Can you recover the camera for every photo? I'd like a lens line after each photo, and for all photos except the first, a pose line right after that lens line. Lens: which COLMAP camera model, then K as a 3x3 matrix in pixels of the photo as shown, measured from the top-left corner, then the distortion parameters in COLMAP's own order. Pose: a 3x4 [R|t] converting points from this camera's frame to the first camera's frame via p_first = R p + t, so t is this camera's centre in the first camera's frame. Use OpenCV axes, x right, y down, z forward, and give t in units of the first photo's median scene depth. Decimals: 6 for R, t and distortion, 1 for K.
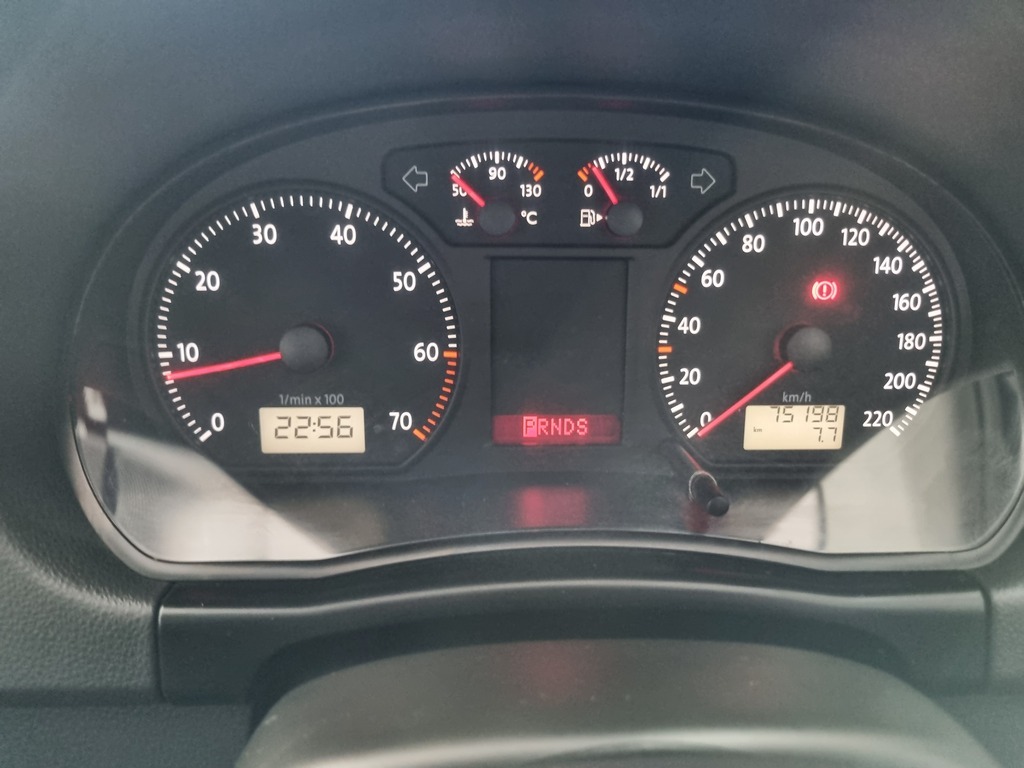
lens RADIAL K [[772.9, 0, 513.6], [0, 772.9, 385.6], [0, 0, 1]] dist [0.040962, -0.029456]
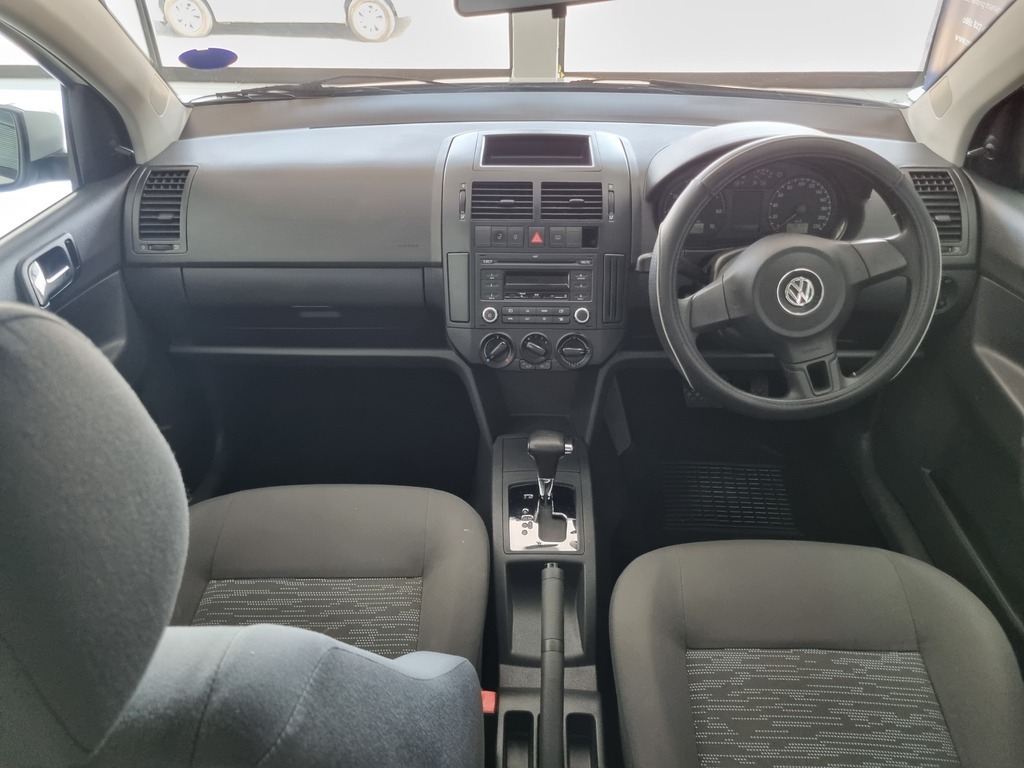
lens RADIAL K [[772.9, 0, 519.9], [0, 772.9, 386.9], [0, 0, 1]] dist [0.040962, -0.029456]
pose [[0.996097, 0.013365, -0.087250, -0.895243], [-0.006776, 0.997132, 0.075380, 0.678941], [0.088007, -0.074495, 0.993330, -3.927700]]
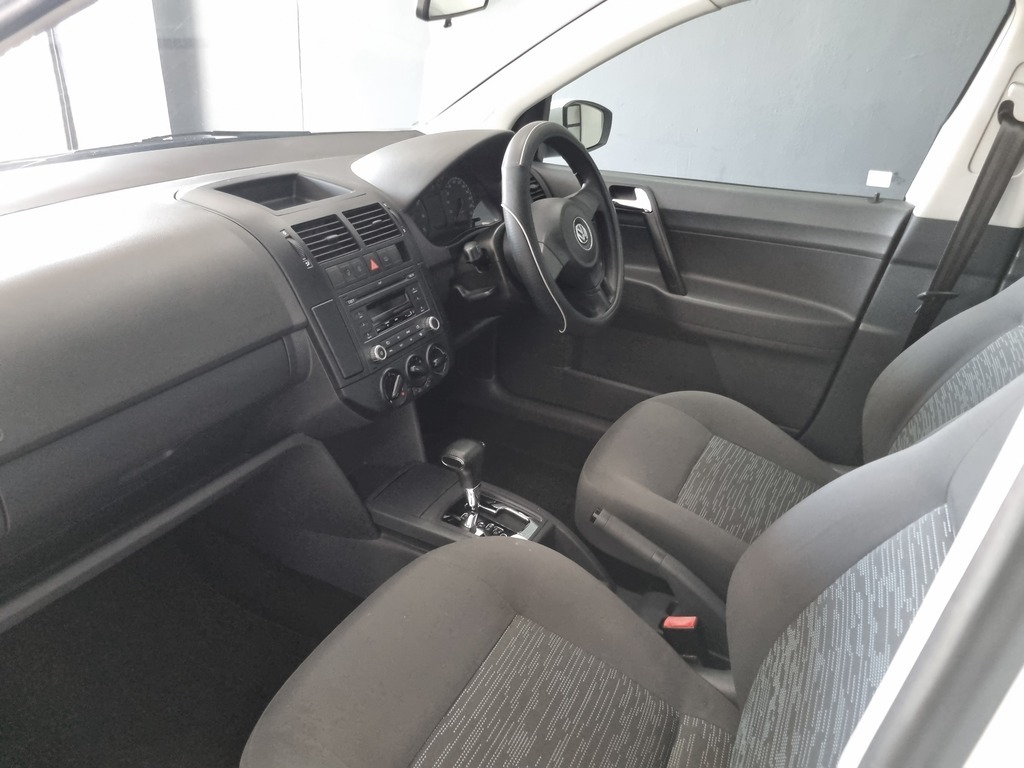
lens RADIAL K [[772.9, 0, 521.1], [0, 772.9, 377.1], [0, 0, 1]] dist [0.040962, -0.029456]
pose [[0.496204, -0.366363, 0.787121, -4.380654], [0.392483, 0.903337, 0.173032, 0.300316], [-0.774428, 0.223072, 0.592031, -2.443003]]
